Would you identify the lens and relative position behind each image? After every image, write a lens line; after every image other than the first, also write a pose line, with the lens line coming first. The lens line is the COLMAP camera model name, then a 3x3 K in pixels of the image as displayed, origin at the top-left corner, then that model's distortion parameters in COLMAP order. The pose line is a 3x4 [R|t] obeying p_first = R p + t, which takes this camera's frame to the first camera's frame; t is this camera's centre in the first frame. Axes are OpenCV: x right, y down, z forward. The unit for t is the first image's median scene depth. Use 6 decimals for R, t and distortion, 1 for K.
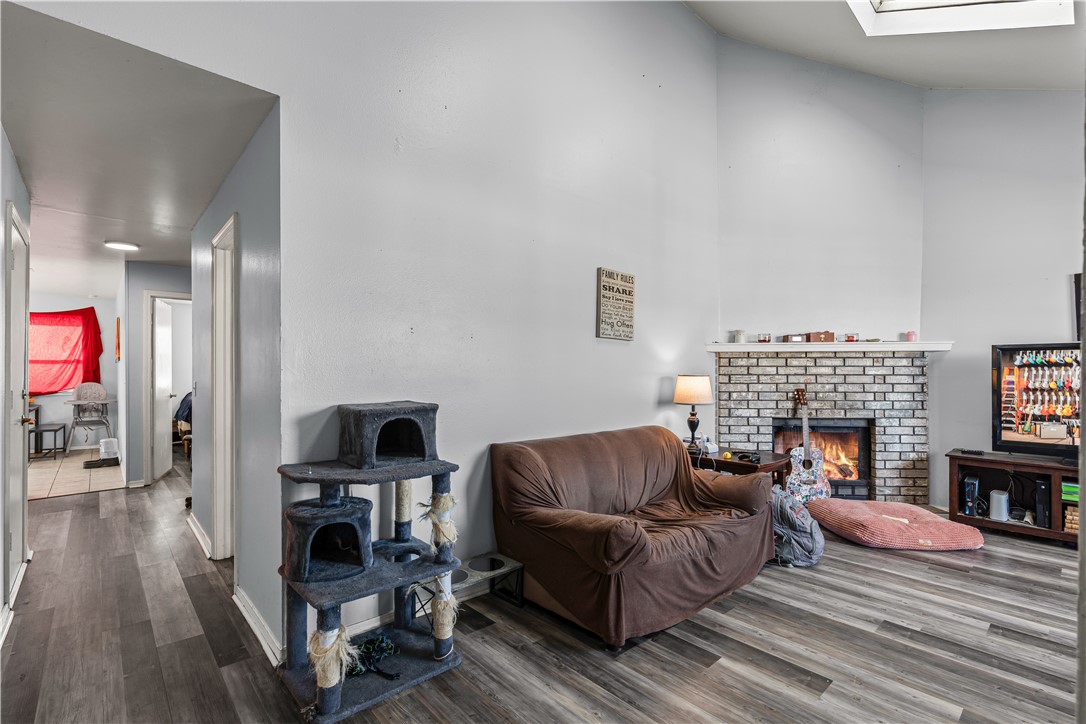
lens RADIAL K [[495.1, 0, 539.8], [0, 495.1, 368.0], [0, 0, 1]] dist [-0.000449, 0.000315]
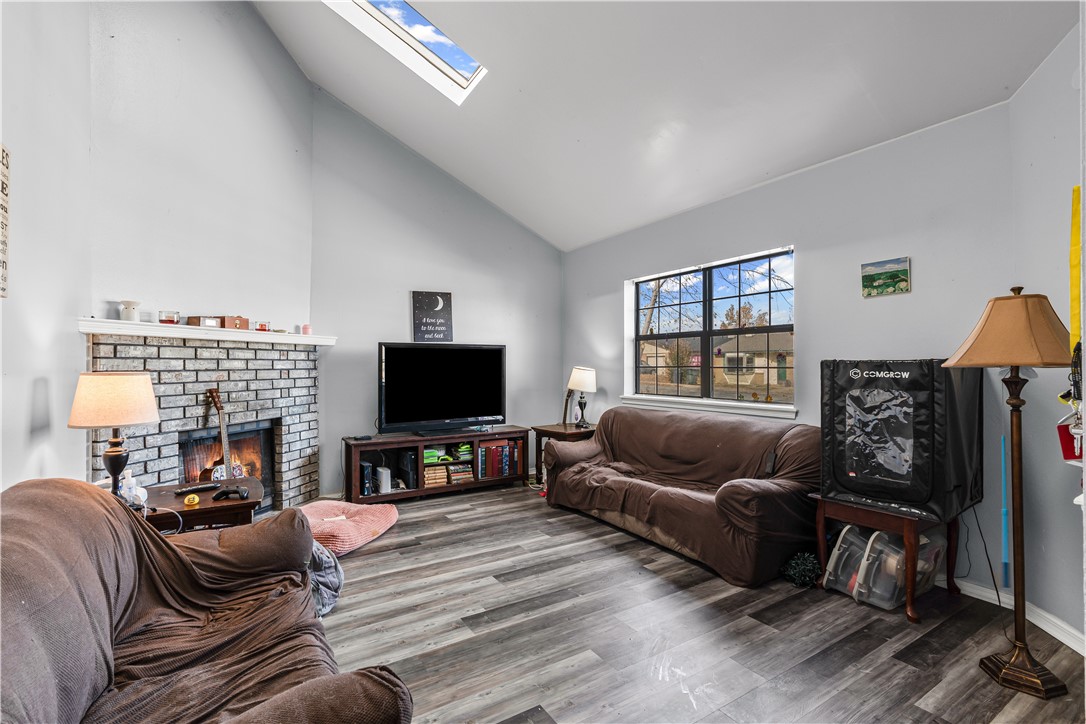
lens RADIAL K [[495.1, 0, 542.0], [0, 495.1, 361.9], [0, 0, 1]] dist [-0.000449, 0.000315]
pose [[0.168193, 0.003570, 0.985748, -0.138226], [-0.004638, 0.999985, -0.002830, 0.000856], [-0.985743, -0.004096, 0.168207, 0.377310]]
